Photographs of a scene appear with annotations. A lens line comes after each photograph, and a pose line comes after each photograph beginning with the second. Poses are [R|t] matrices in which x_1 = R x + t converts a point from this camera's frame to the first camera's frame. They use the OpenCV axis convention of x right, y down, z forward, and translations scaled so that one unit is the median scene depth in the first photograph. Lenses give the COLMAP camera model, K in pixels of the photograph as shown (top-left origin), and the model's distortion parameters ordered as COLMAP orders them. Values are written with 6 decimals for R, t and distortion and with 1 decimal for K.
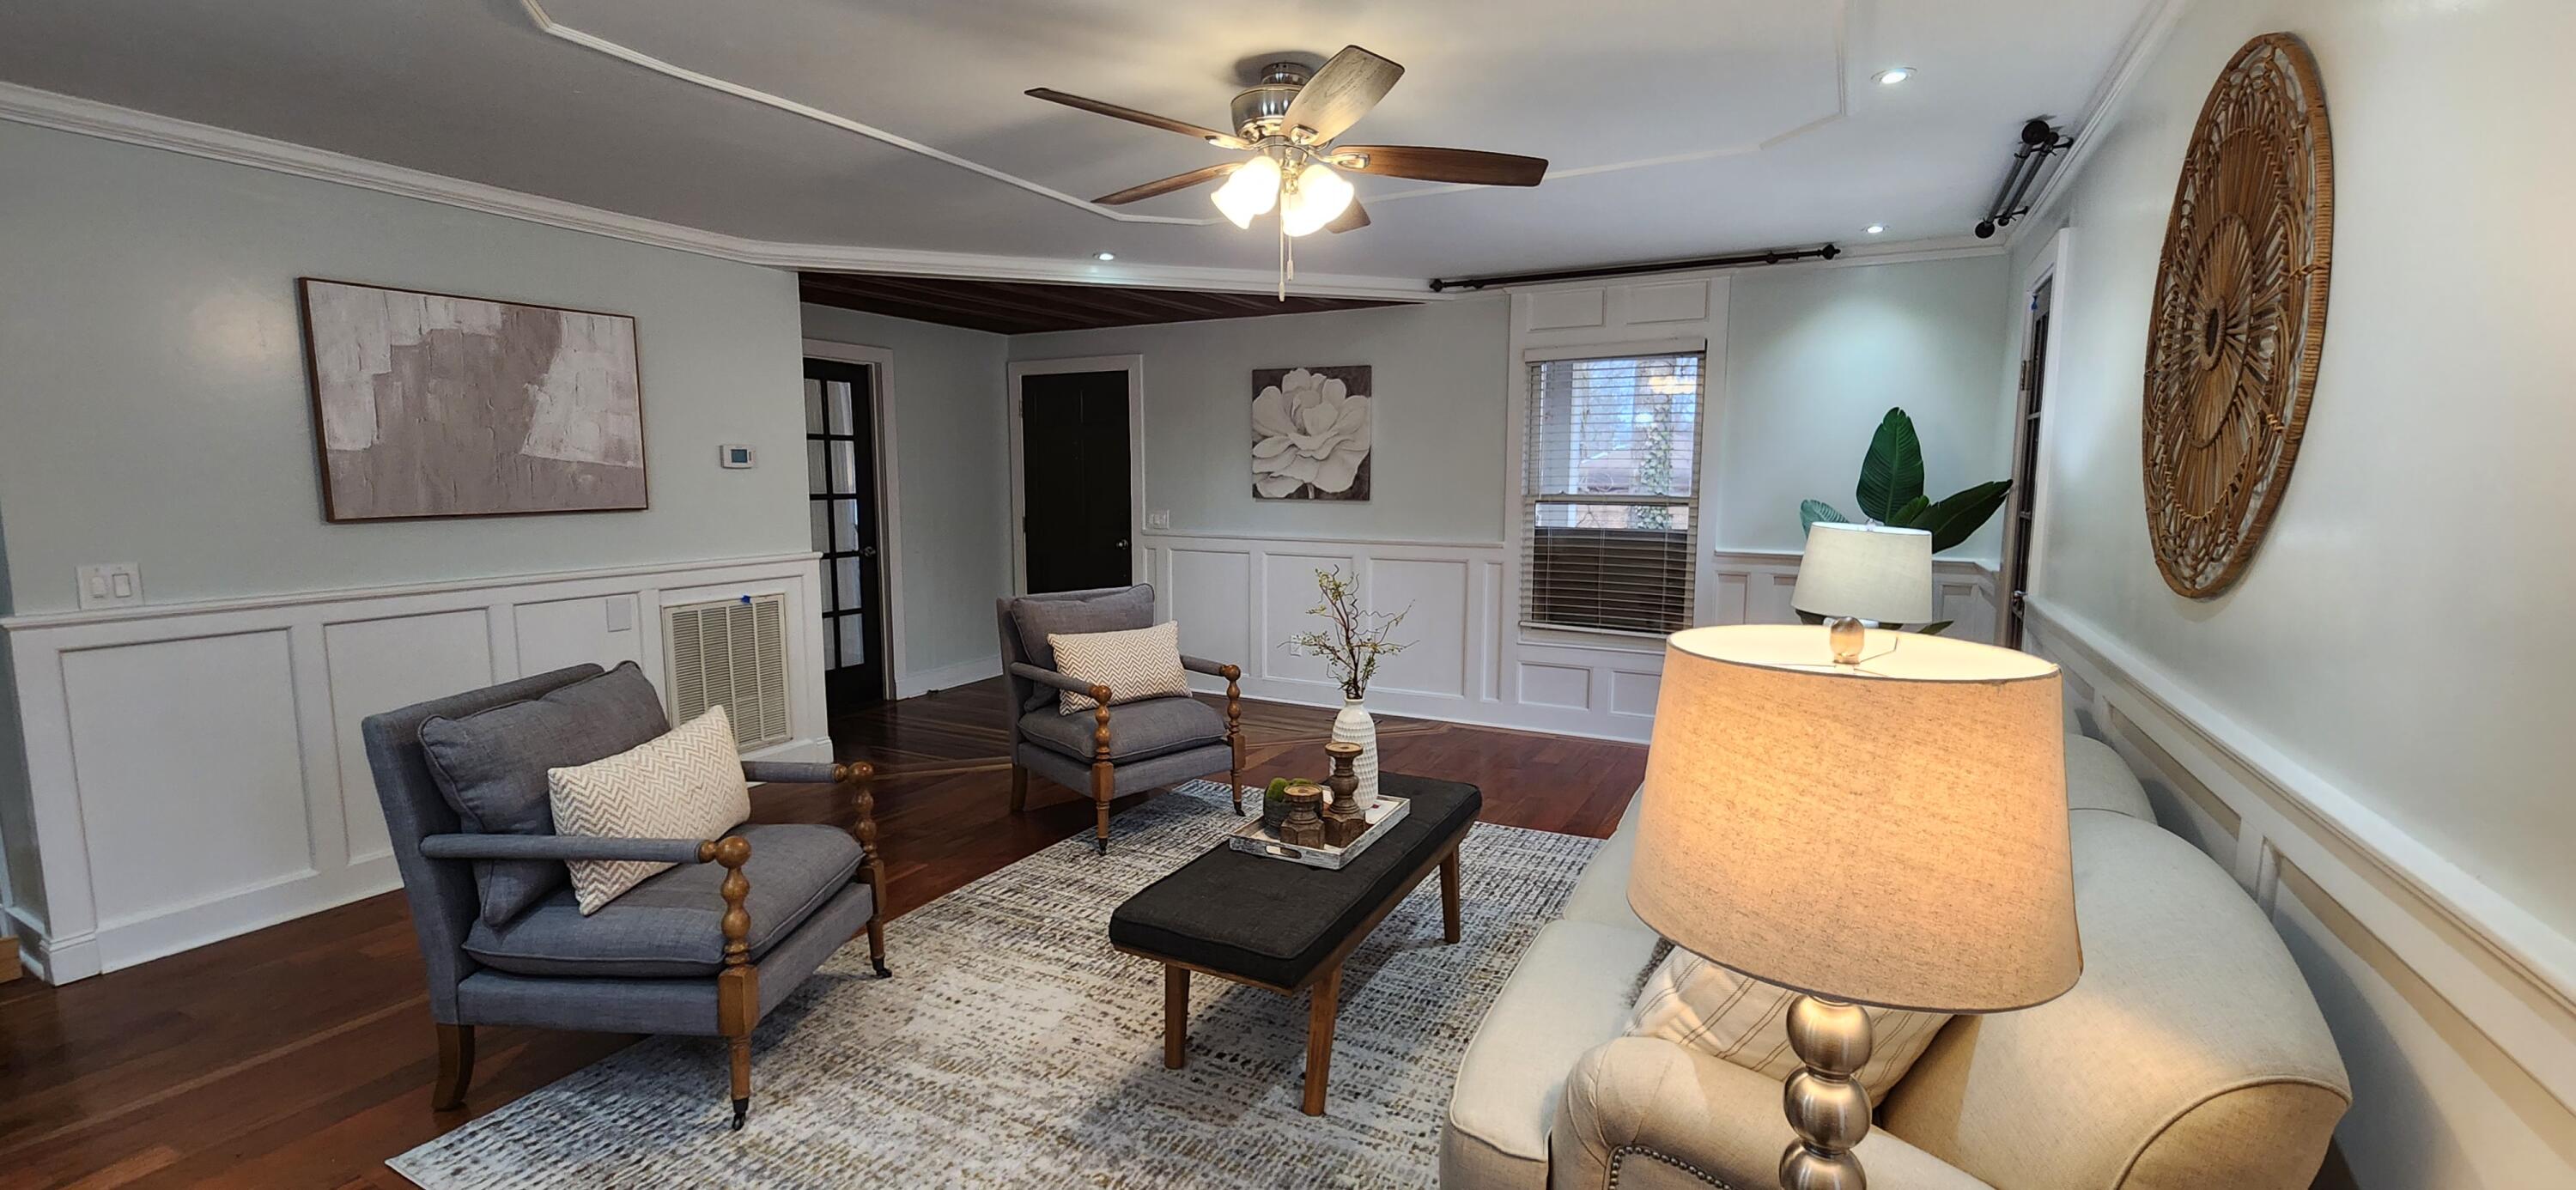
lens RADIAL K [[1056.5, 0, 1294.2], [0, 1056.5, 601.3], [0, 0, 1]] dist [-0.004217, -0.001128]
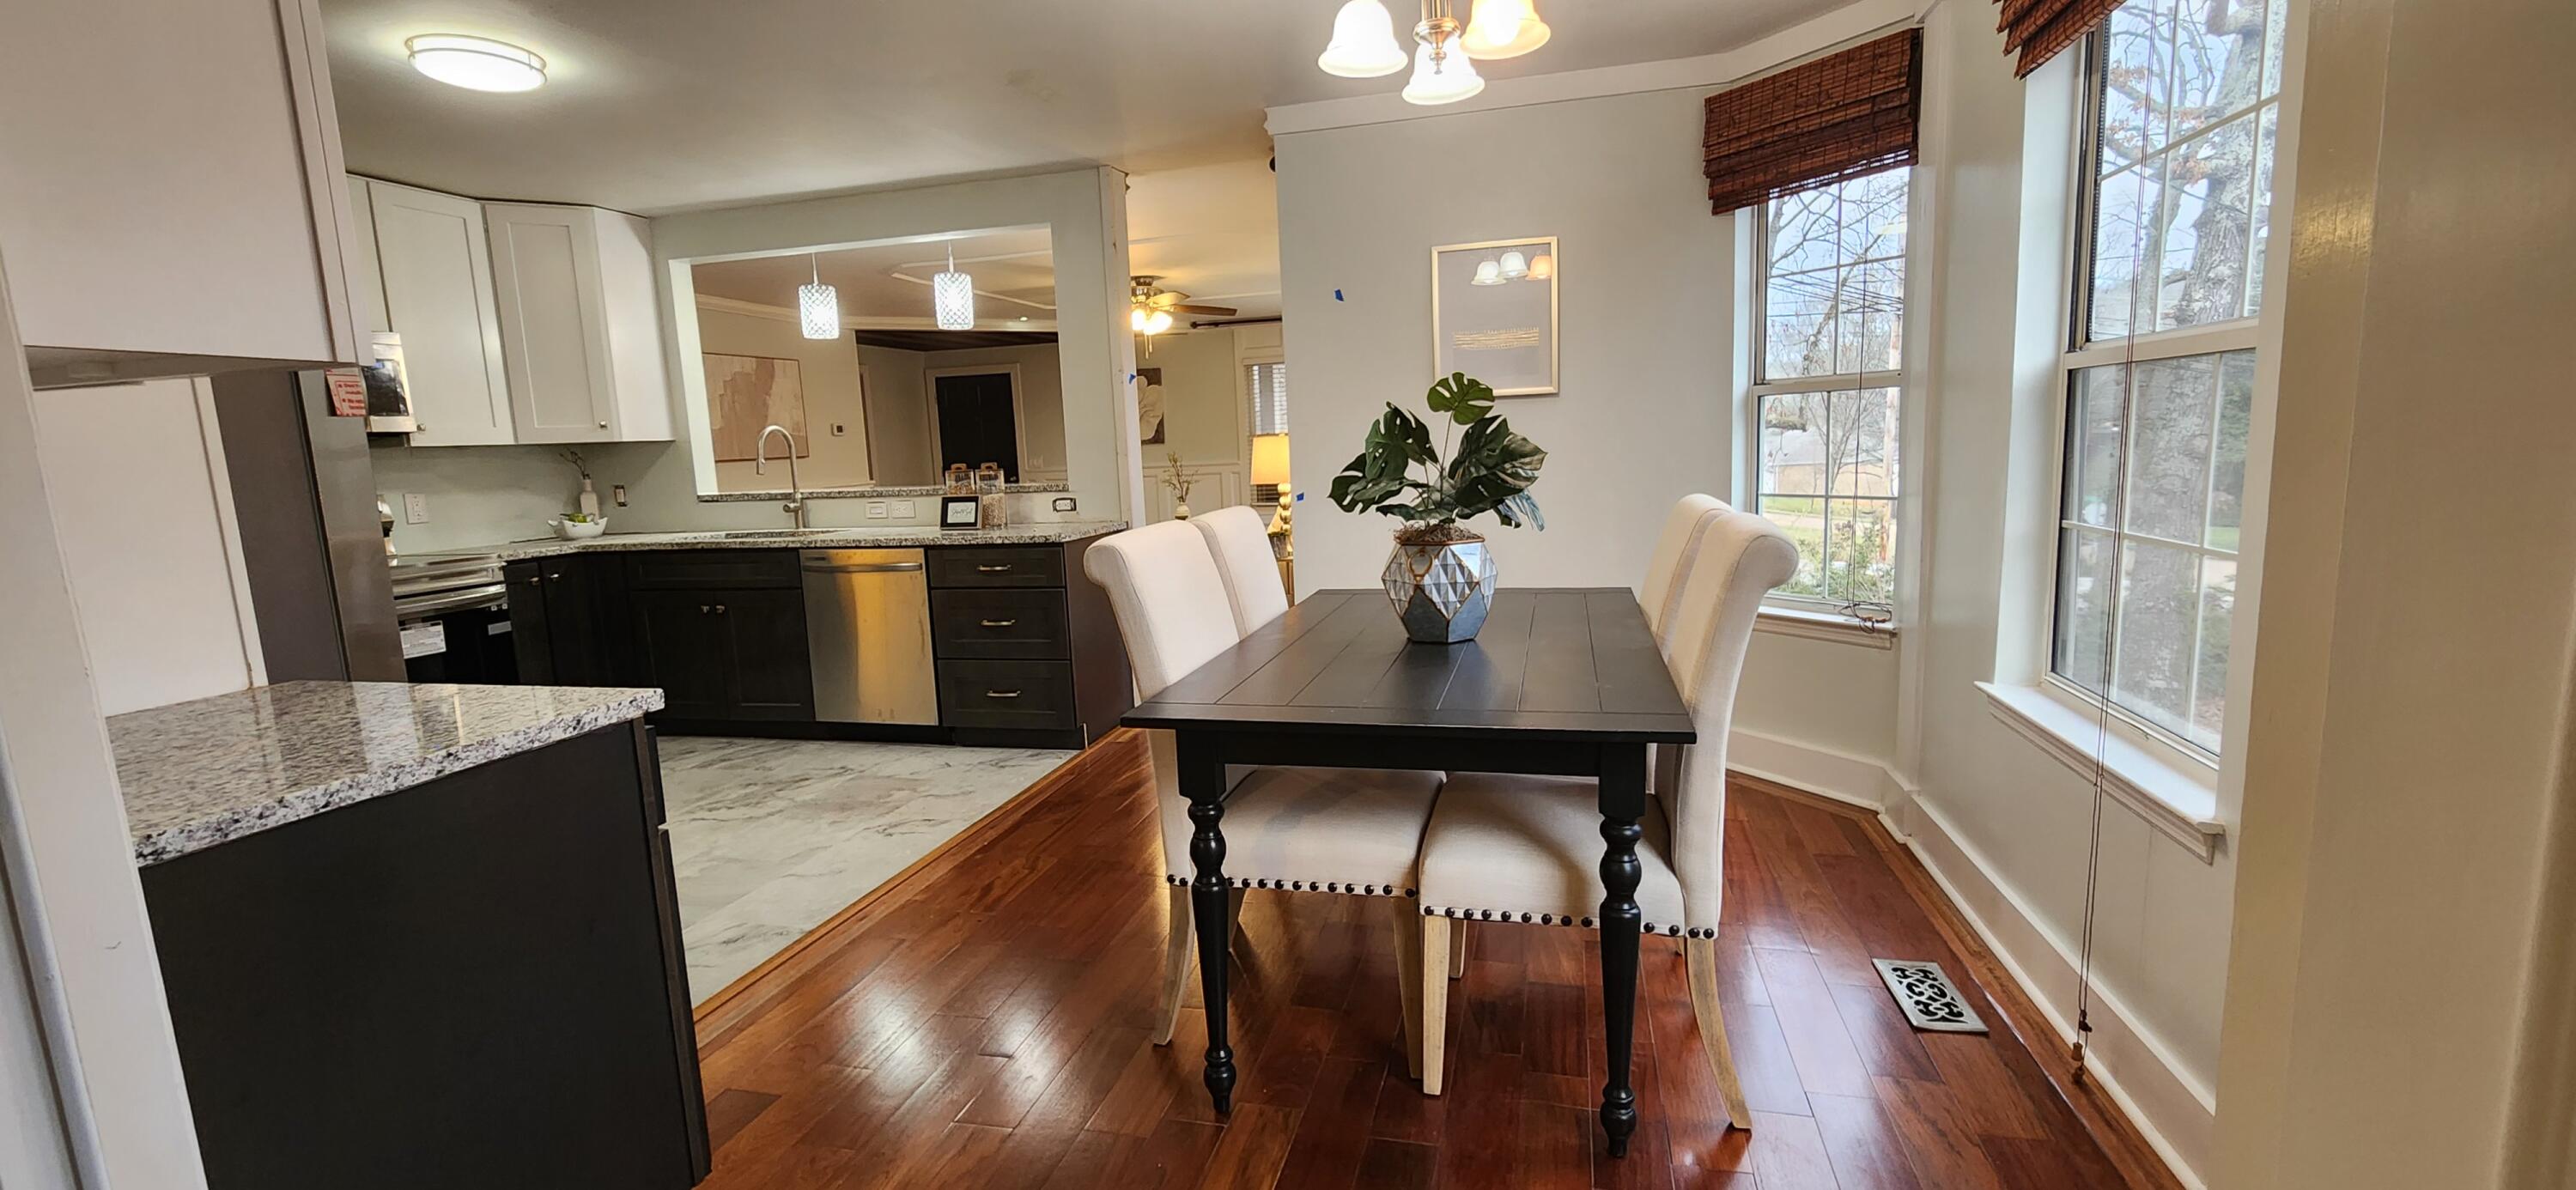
lens RADIAL K [[1056.5, 0, 1288.9], [0, 1056.5, 594.2], [0, 0, 1]] dist [-0.004217, -0.001128]
pose [[0.973863, -0.074136, 0.214698, -0.138959], [0.070542, 0.997211, 0.024365, 0.142723], [-0.215906, -0.008583, 0.976377, -0.870682]]
